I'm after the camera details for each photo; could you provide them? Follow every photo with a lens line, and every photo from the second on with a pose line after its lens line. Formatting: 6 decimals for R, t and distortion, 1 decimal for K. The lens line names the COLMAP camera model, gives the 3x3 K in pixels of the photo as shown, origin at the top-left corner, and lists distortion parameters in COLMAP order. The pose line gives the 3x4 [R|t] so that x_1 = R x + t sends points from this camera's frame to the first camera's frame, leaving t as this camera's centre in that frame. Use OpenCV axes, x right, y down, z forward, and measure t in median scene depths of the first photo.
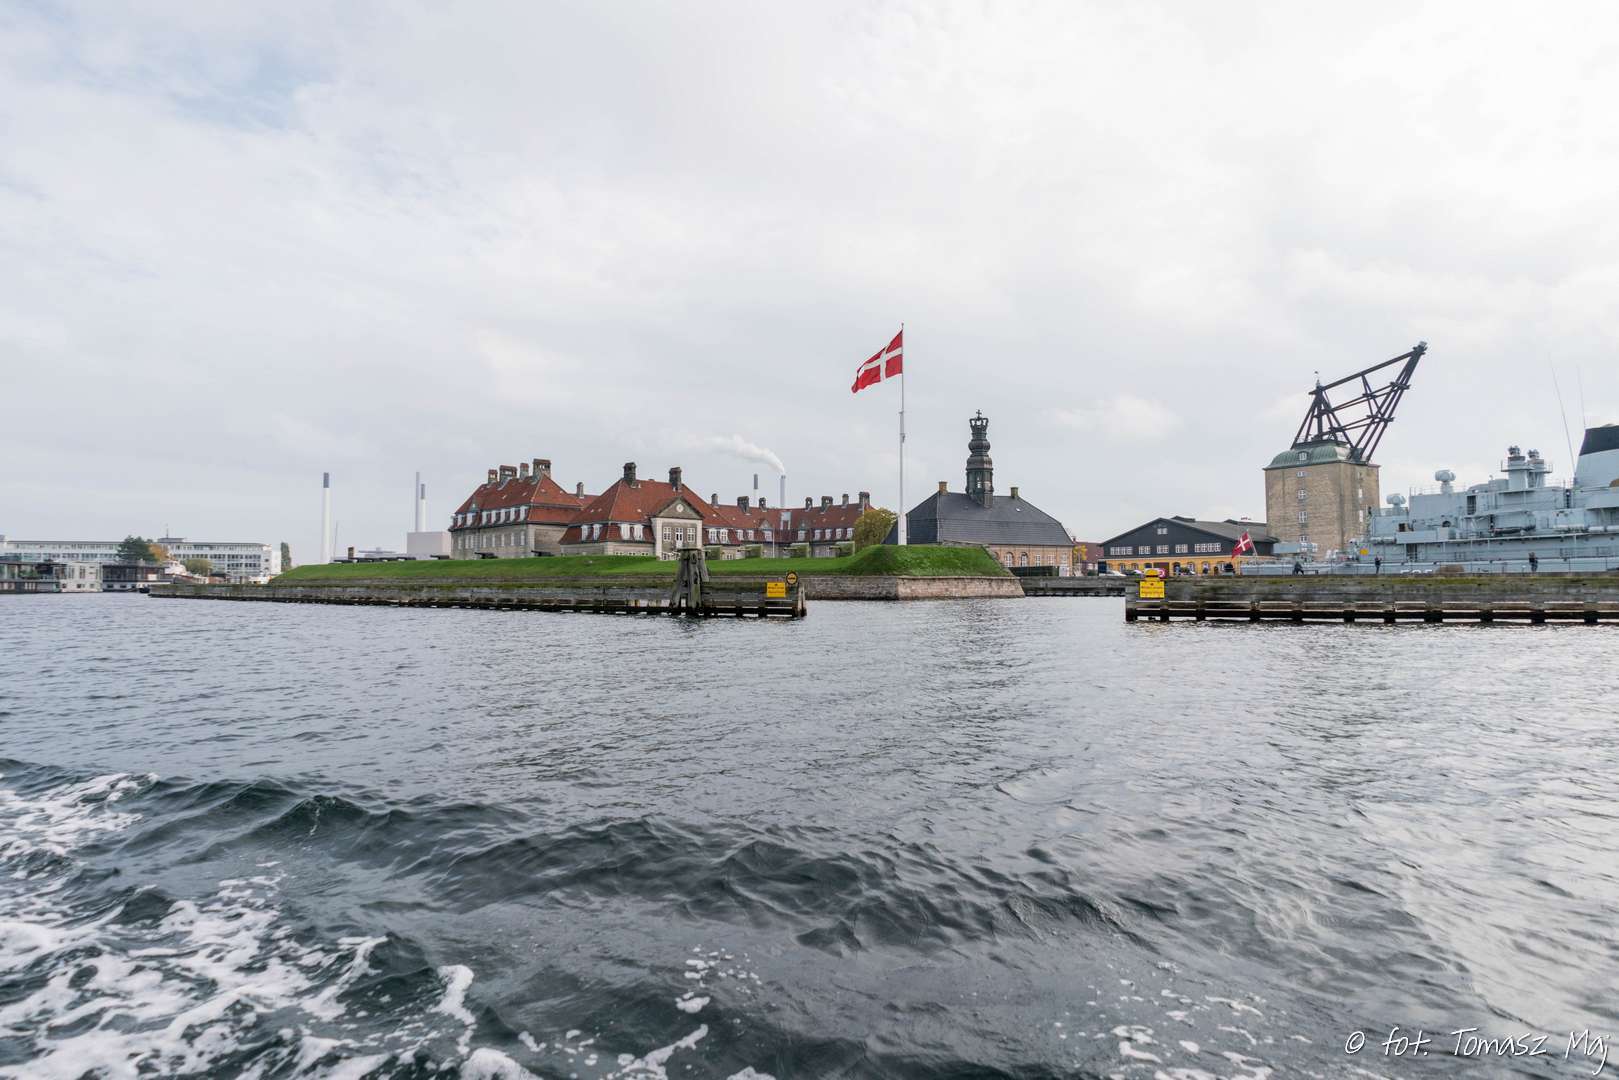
lens RADIAL K [[1004.4, 0, 809.5], [0, 1004.4, 540.0], [0, 0, 1]] dist [-0.024205, -0.001022]
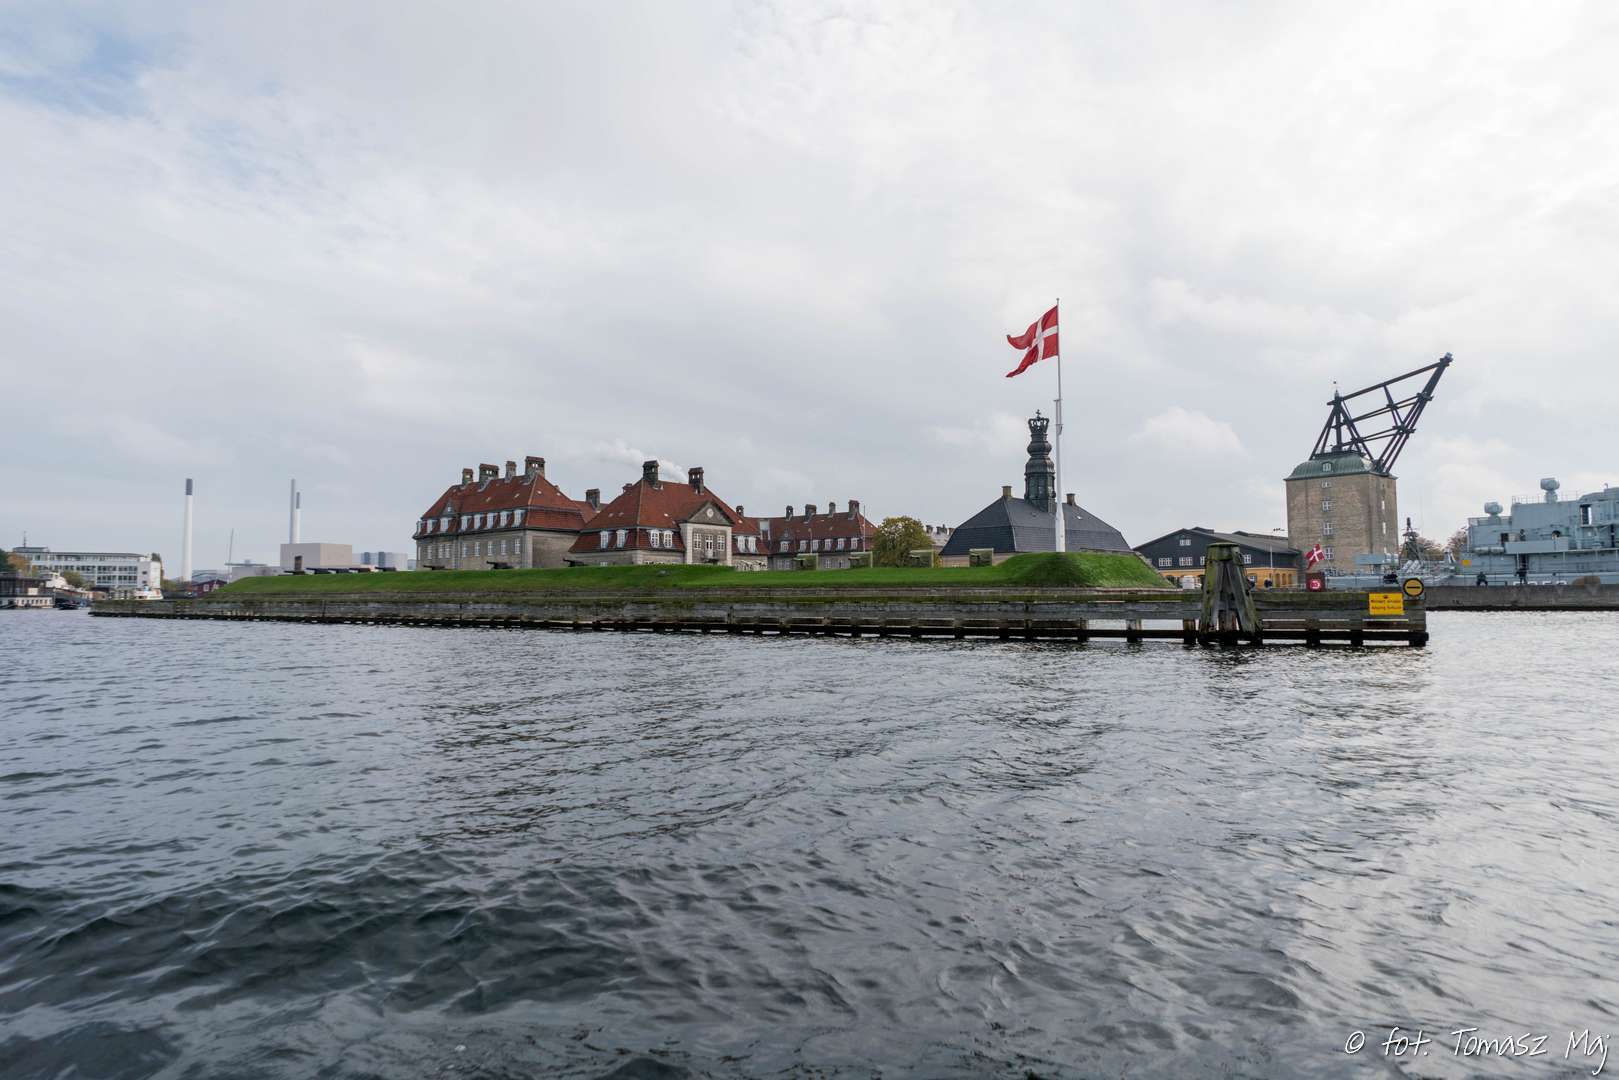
lens RADIAL K [[992.4, 0, 809.5], [0, 992.4, 540.0], [0, 0, 1]] dist [-0.022411, 0.001315]
pose [[0.991473, 0.005387, 0.130203, -0.140429], [-0.003446, 0.999880, -0.015134, 0.004734], [-0.130269, 0.014556, 0.991372, 0.106961]]
